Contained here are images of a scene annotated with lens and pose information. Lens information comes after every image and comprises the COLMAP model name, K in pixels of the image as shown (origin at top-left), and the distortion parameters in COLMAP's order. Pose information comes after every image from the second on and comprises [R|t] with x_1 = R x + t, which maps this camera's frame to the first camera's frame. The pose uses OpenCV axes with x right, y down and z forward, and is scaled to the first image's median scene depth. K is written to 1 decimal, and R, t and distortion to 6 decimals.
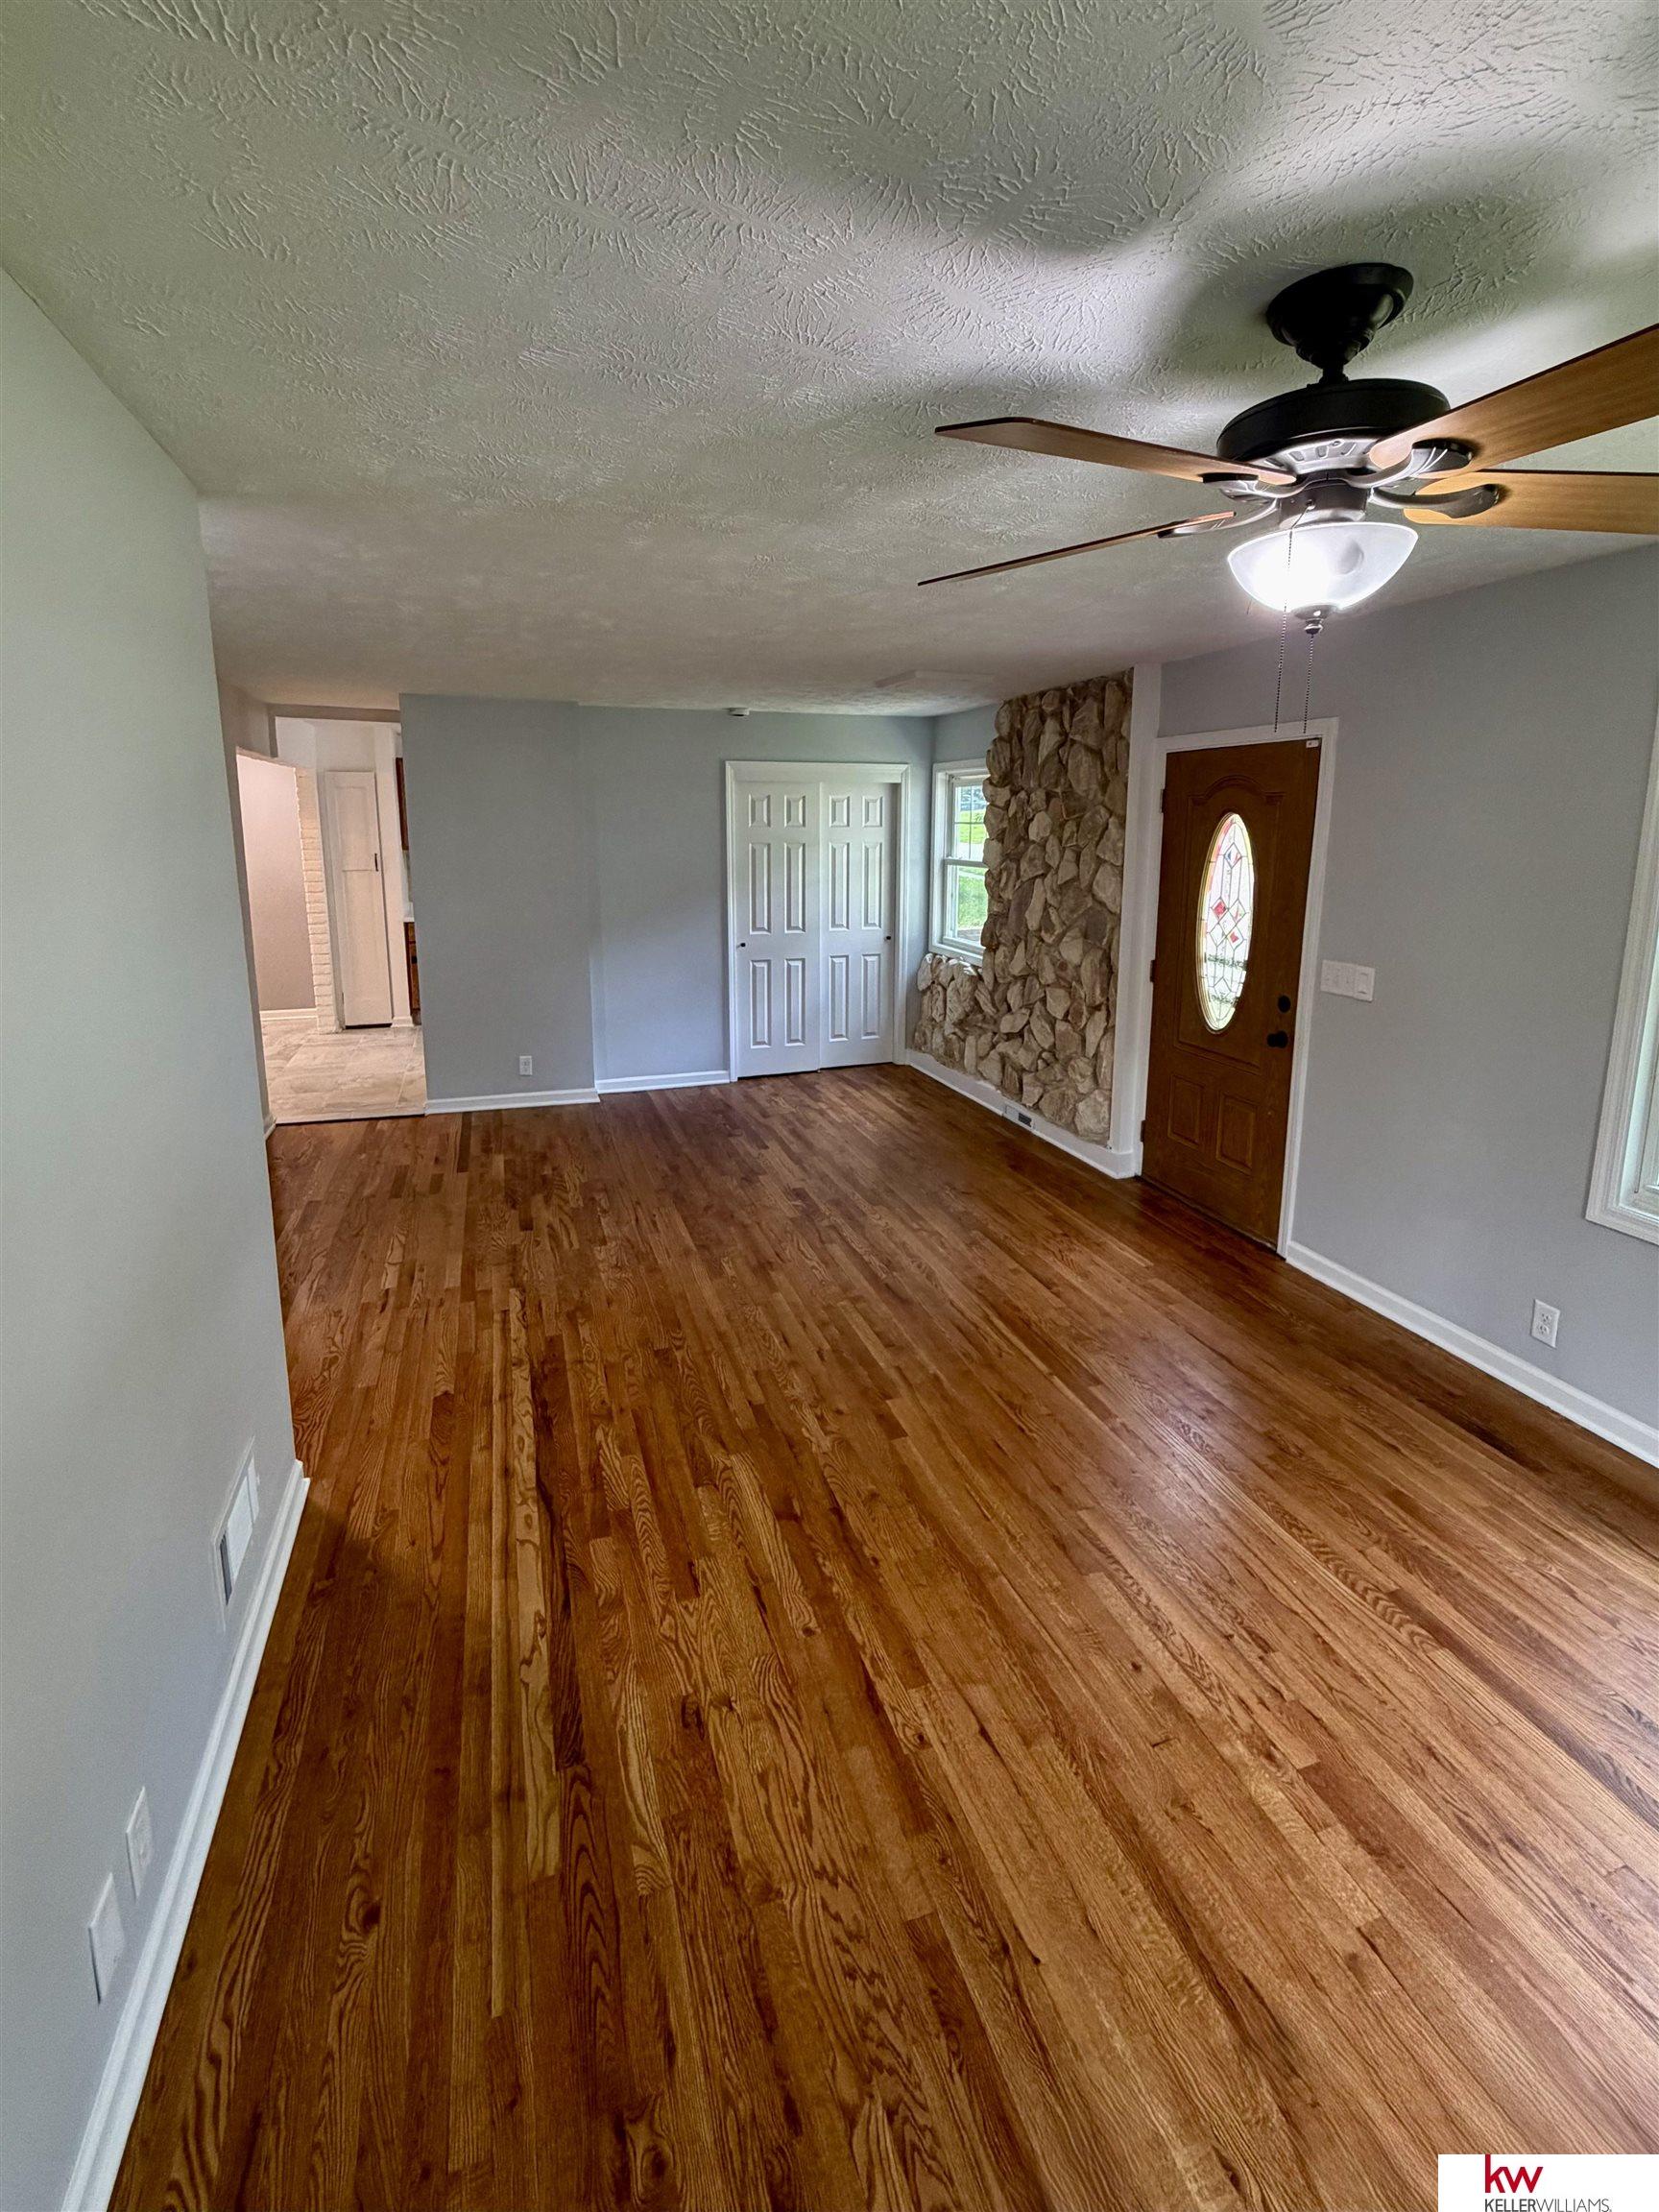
lens RADIAL K [[990.6, 0, 832.5], [0, 990.6, 1014.9], [0, 0, 1]] dist [-0.002826, 0.000319]
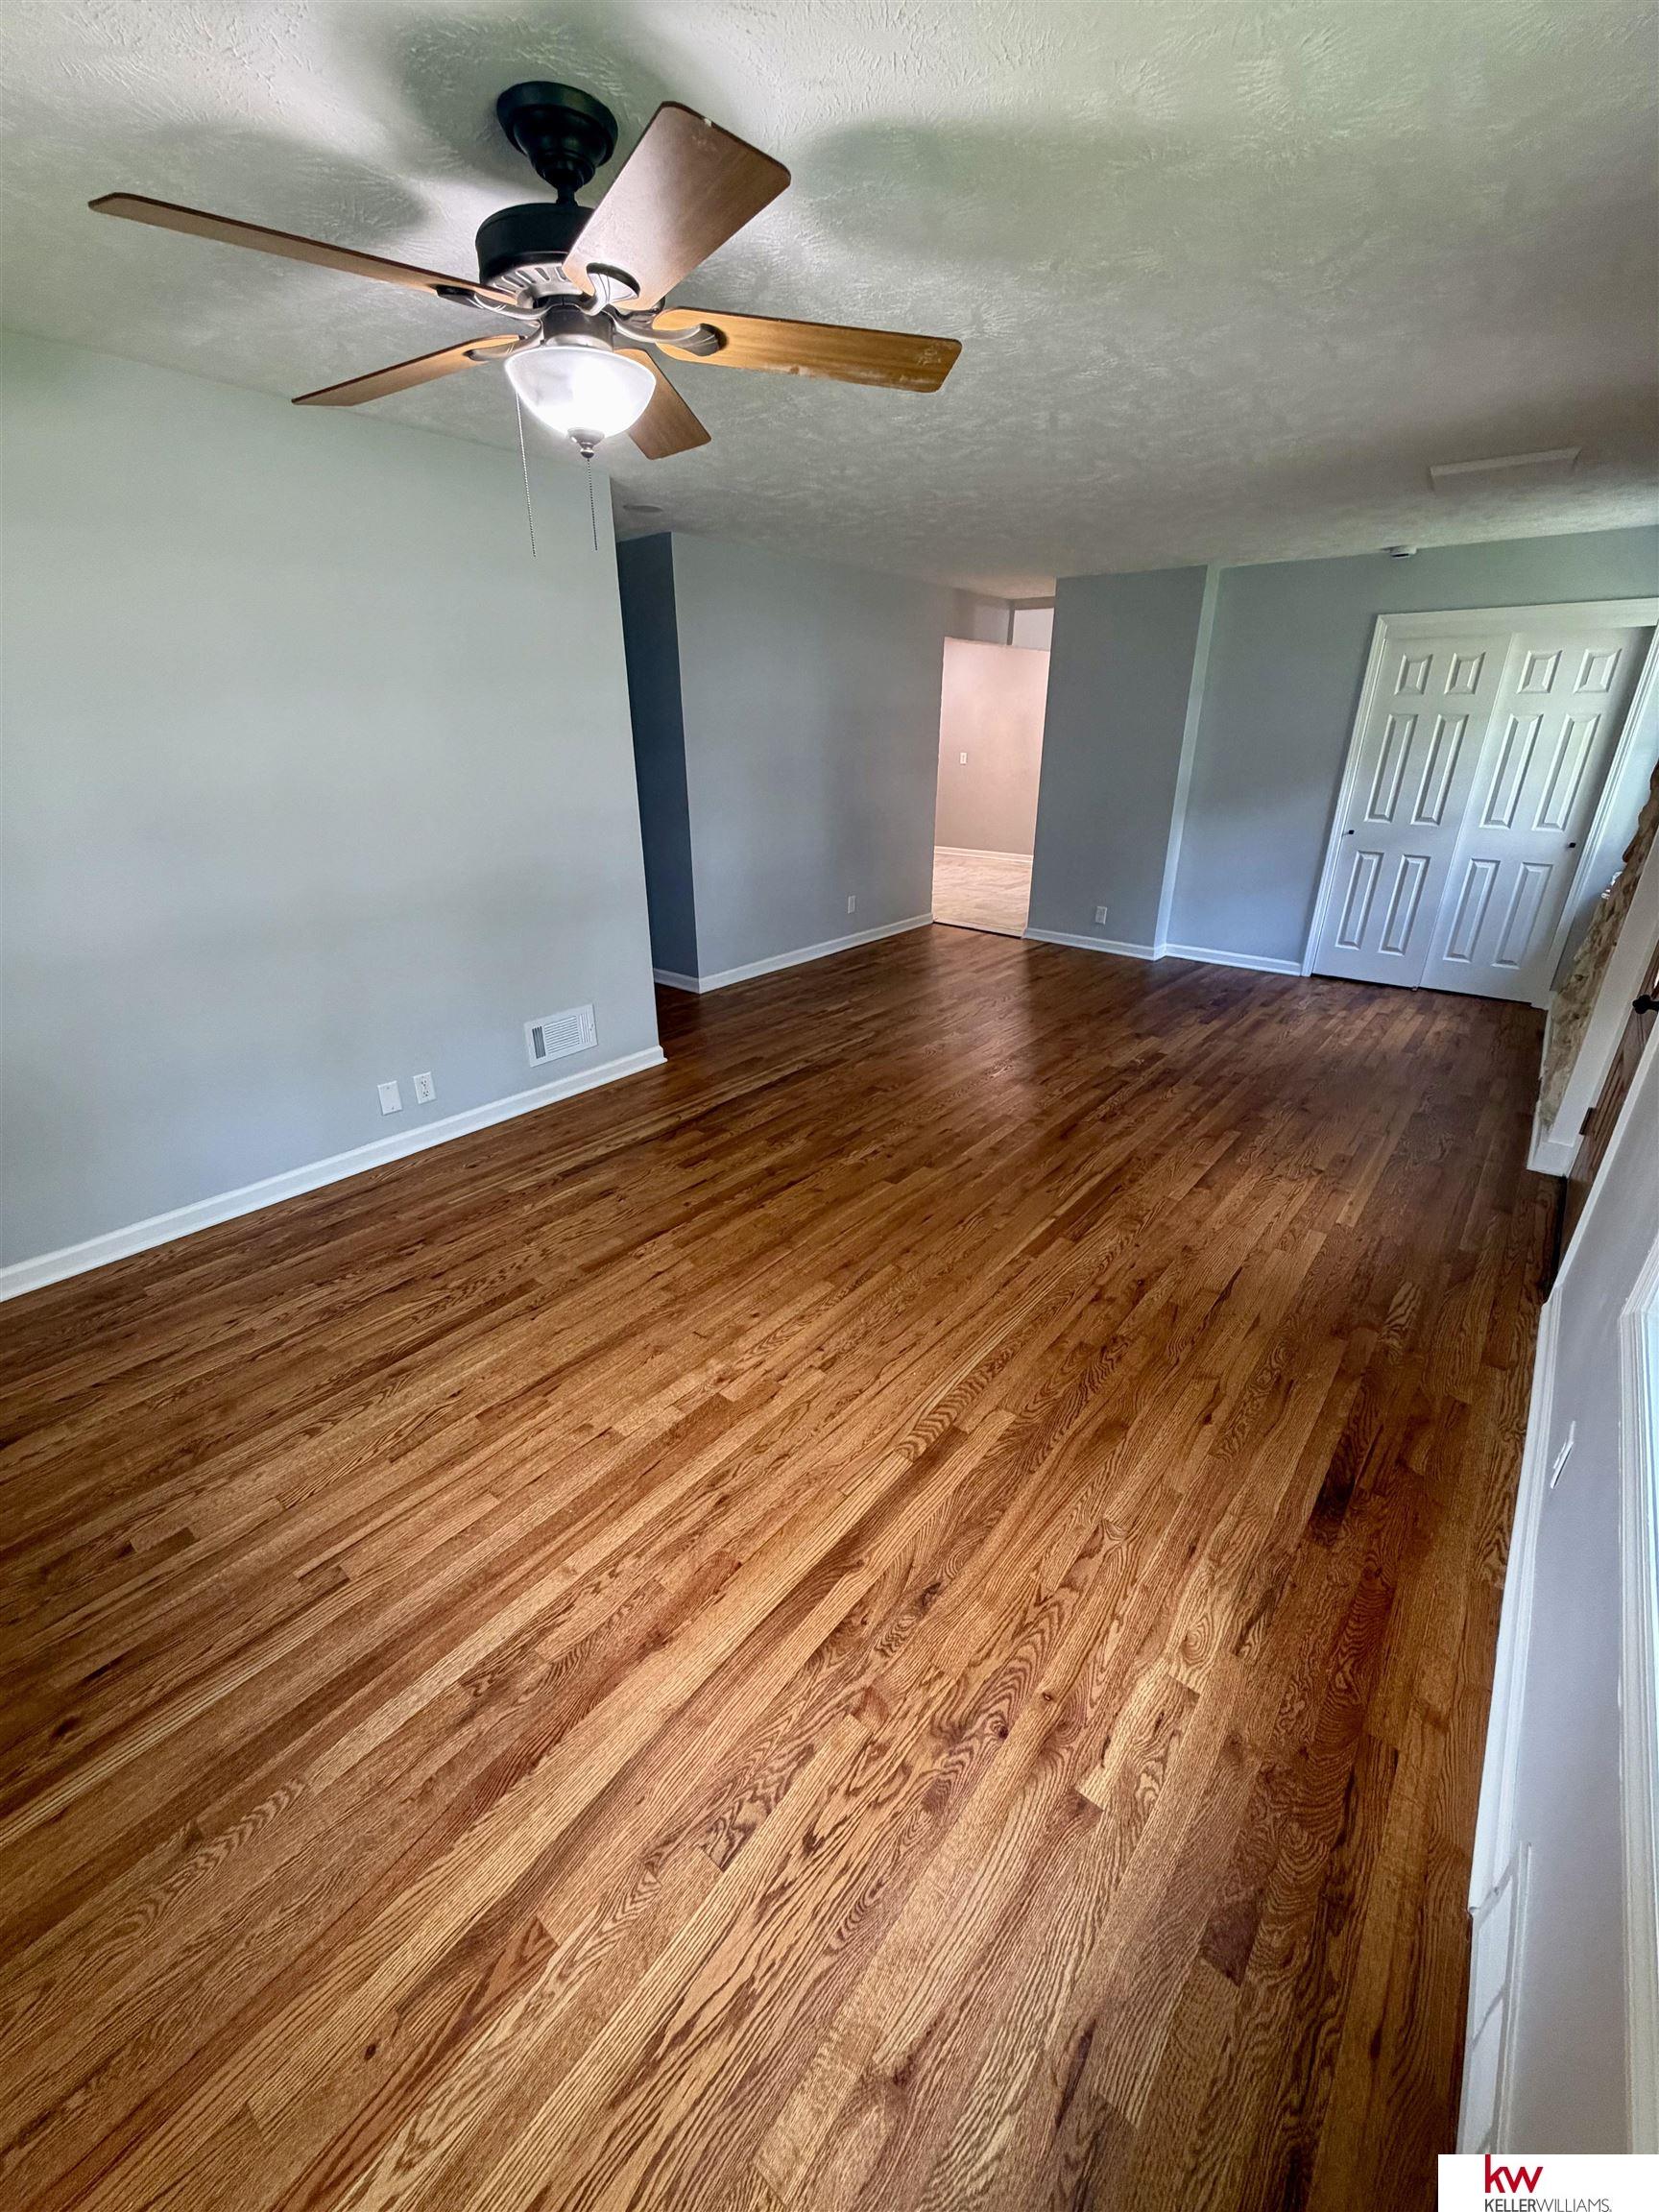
lens RADIAL K [[884.0, 0, 829.8], [0, 884.0, 1096.5], [0, 0, 1]] dist [-0.001839, 0.000397]
pose [[0.532265, 0.332192, -0.778680, 0.932329], [-0.159656, 0.942681, 0.293024, -0.003608], [0.831387, -0.031645, 0.554792, 0.316040]]
